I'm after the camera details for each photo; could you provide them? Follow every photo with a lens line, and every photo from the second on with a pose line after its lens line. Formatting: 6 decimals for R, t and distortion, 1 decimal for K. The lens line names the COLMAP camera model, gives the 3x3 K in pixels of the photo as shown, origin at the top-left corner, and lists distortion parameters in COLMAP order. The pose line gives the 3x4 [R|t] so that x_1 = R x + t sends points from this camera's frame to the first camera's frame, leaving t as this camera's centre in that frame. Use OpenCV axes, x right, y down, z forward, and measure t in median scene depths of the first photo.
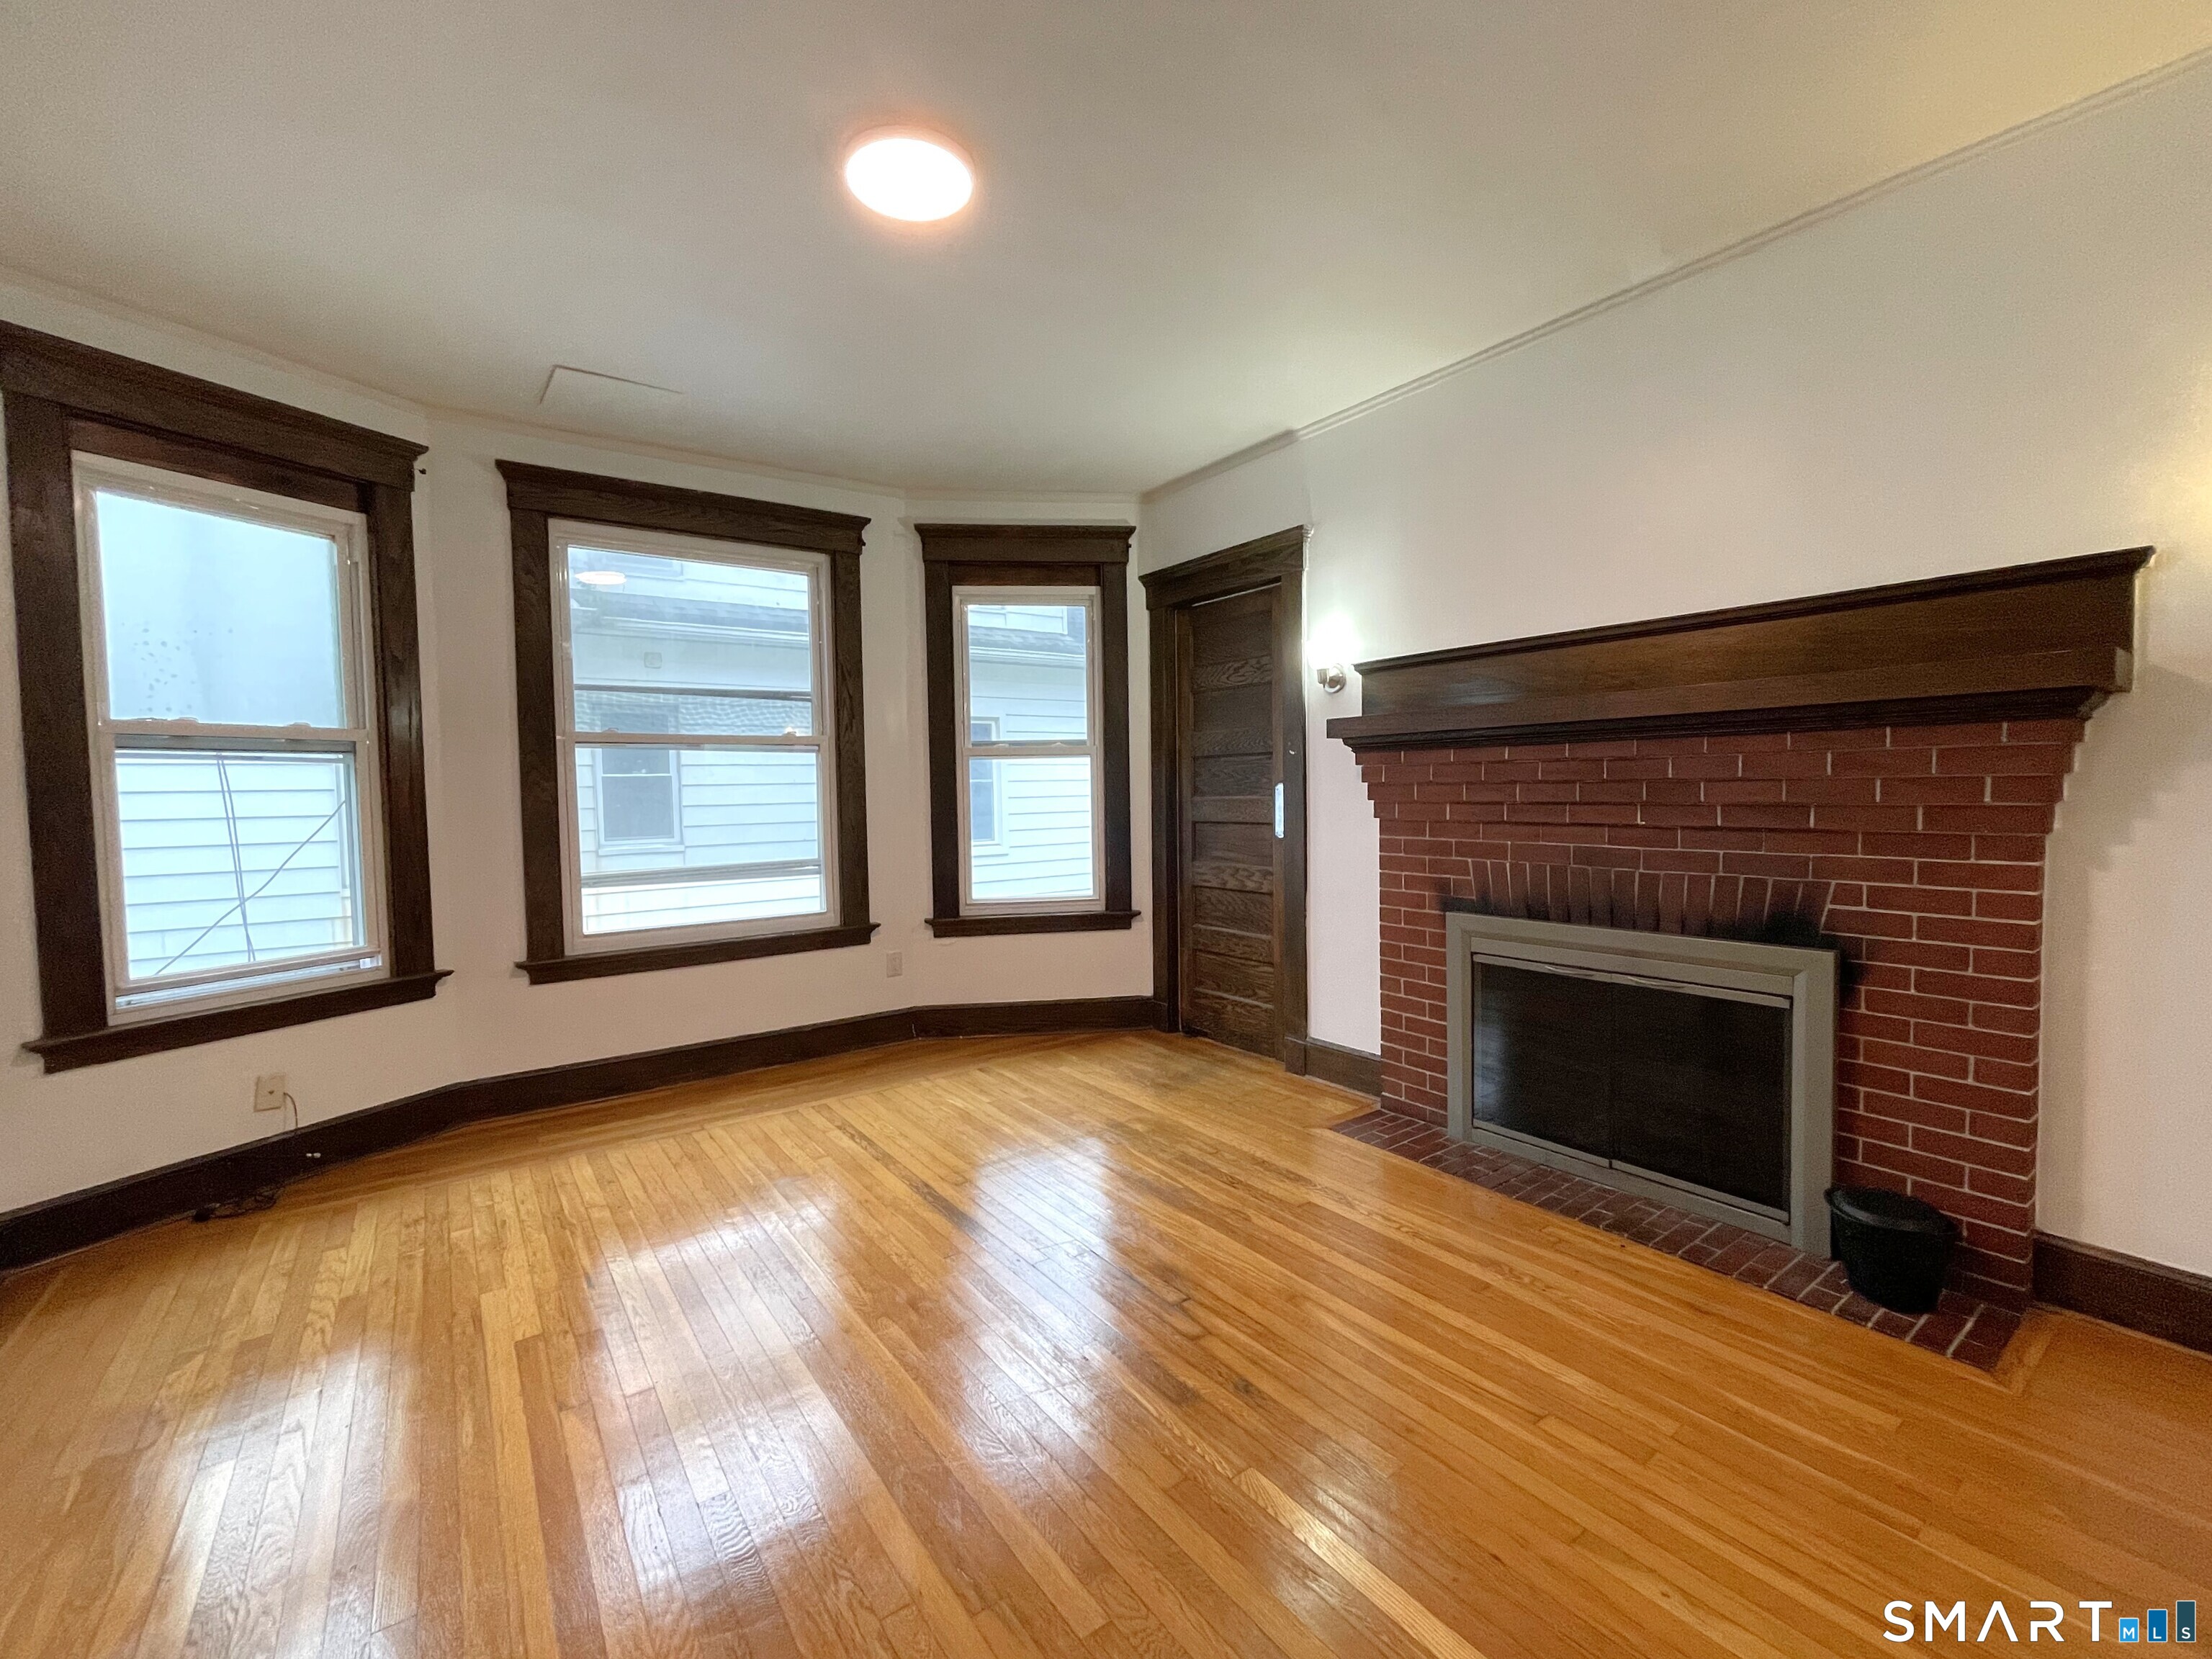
lens RADIAL K [[882.0, 0, 1091.5], [0, 882.0, 822.4], [0, 0, 1]] dist [-0.002508, -0.000058]
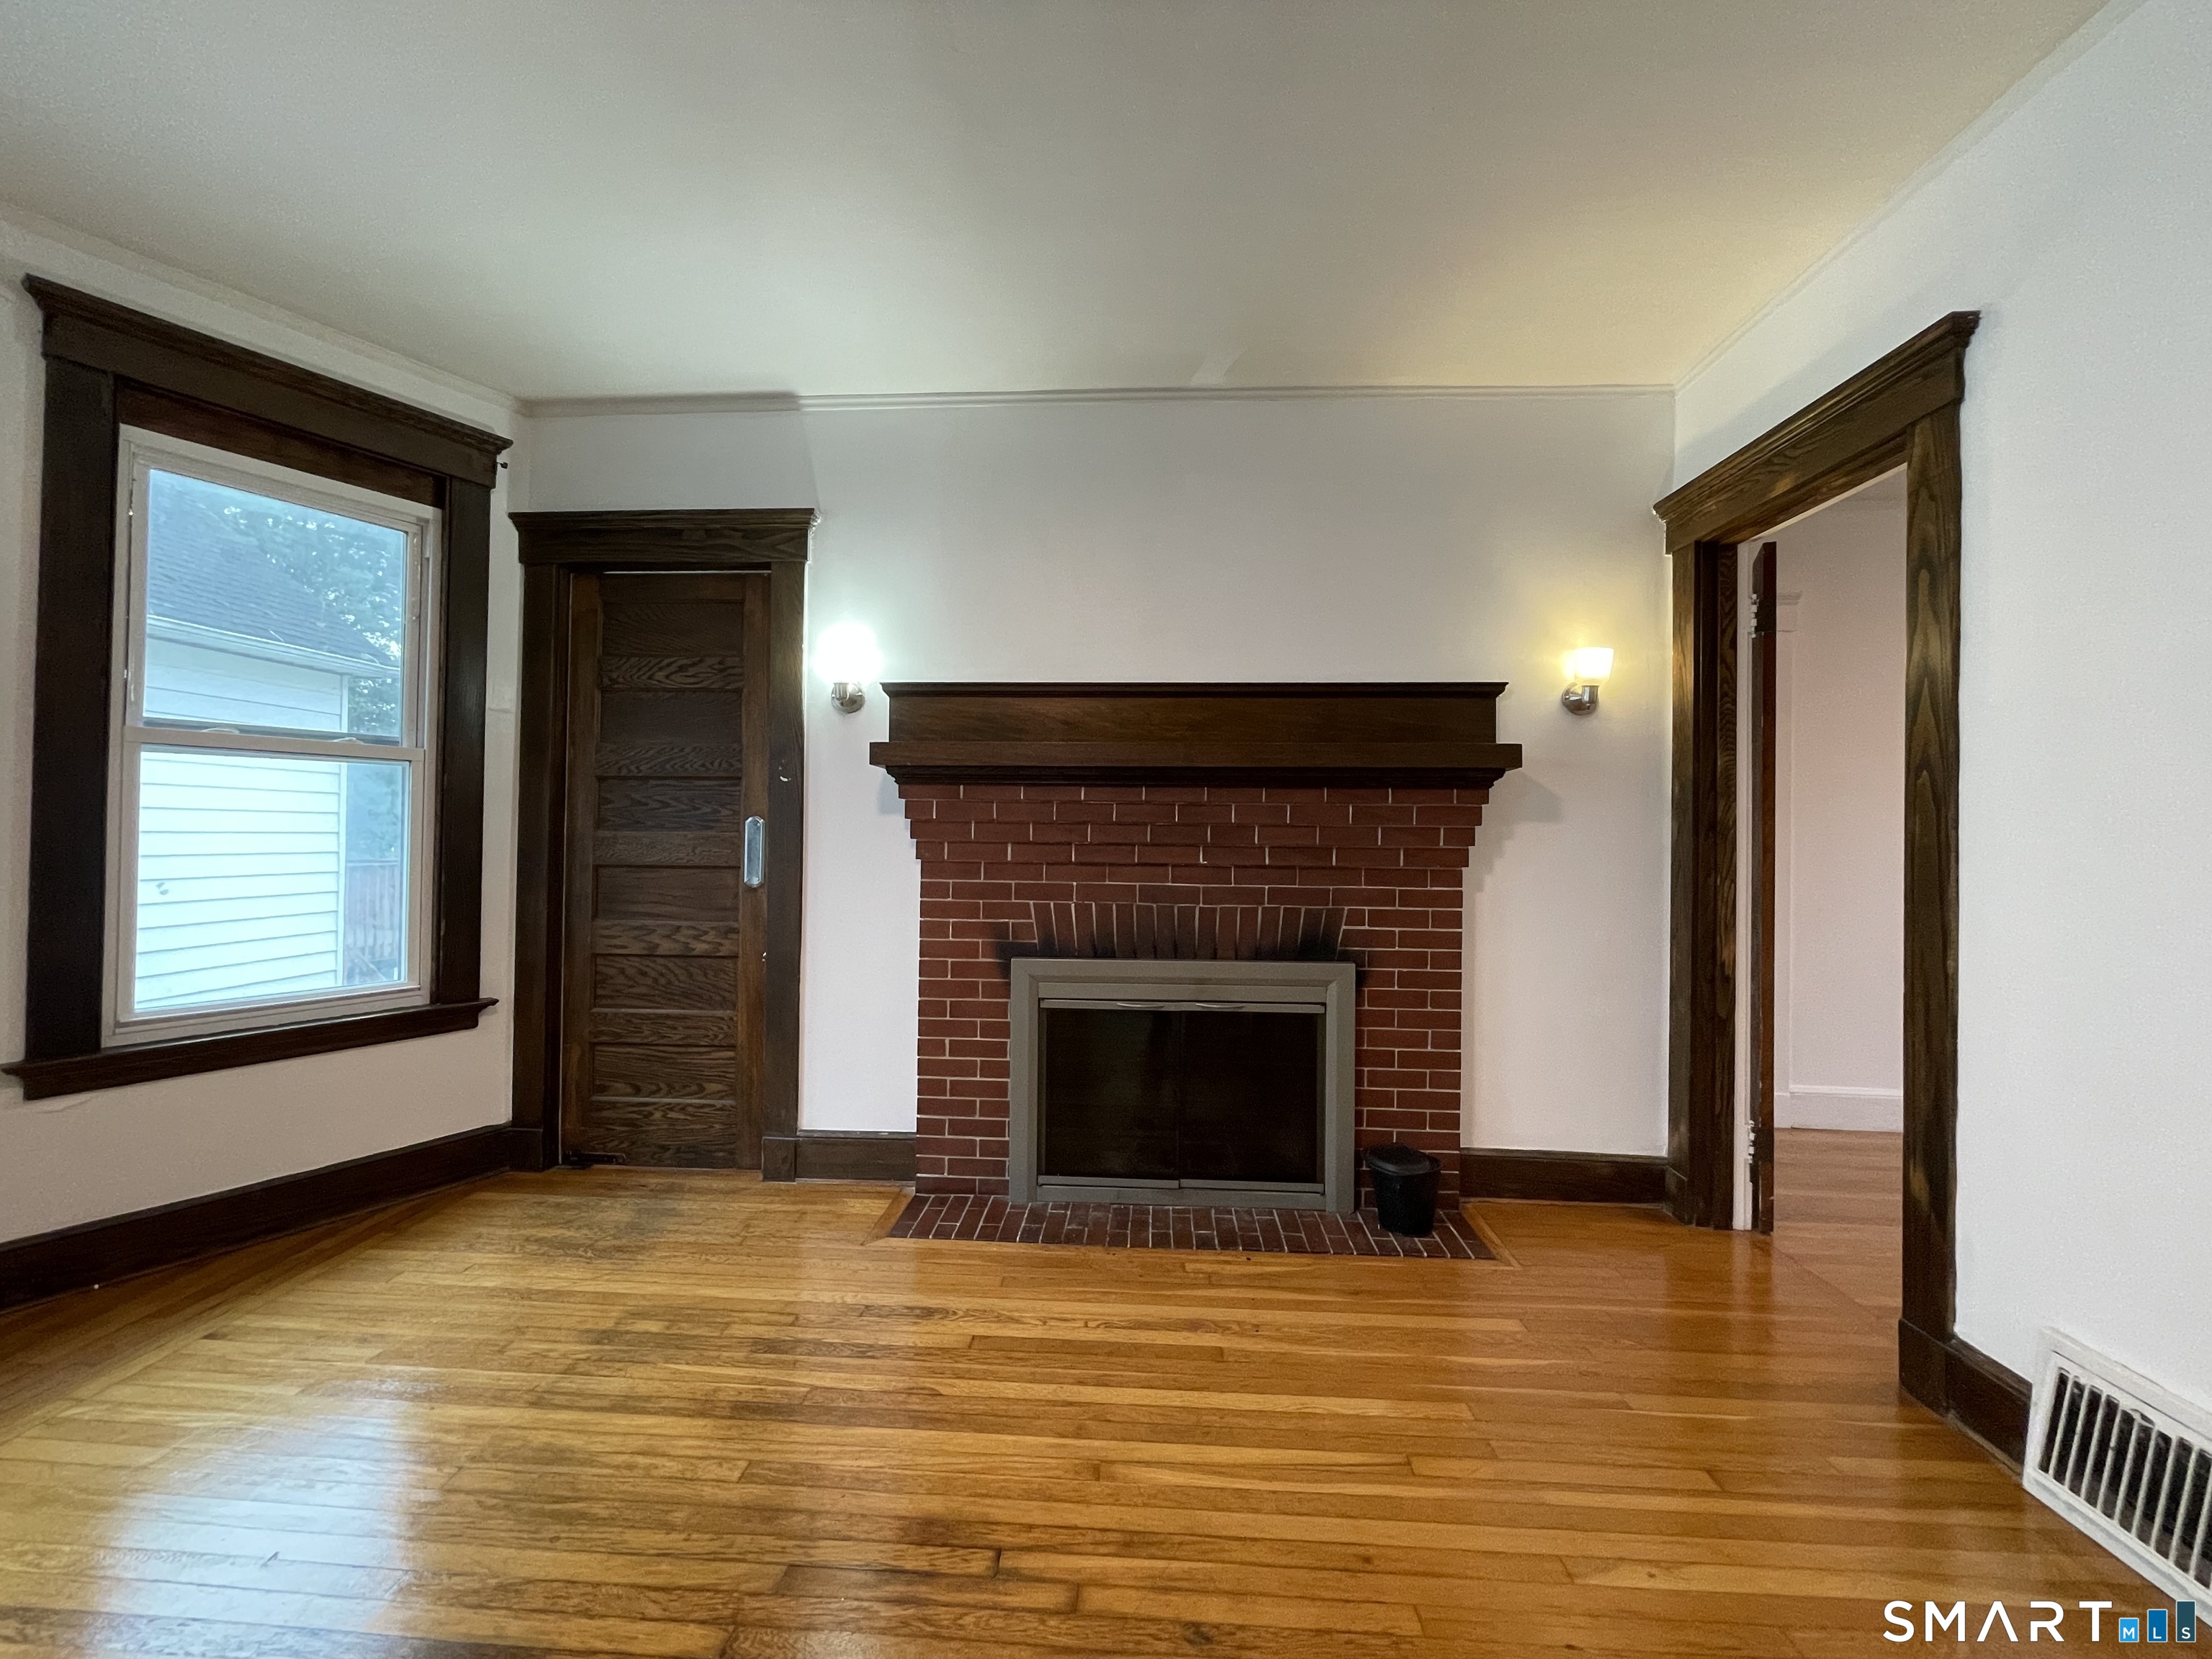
lens RADIAL K [[882.0, 0, 1091.5], [0, 882.0, 822.4], [0, 0, 1]] dist [-0.002508, -0.000058]
pose [[0.644957, 0.035577, 0.763390, -0.239580], [0.006396, 0.998630, -0.051943, 0.005355], [-0.764192, 0.038384, 0.643845, 0.297931]]
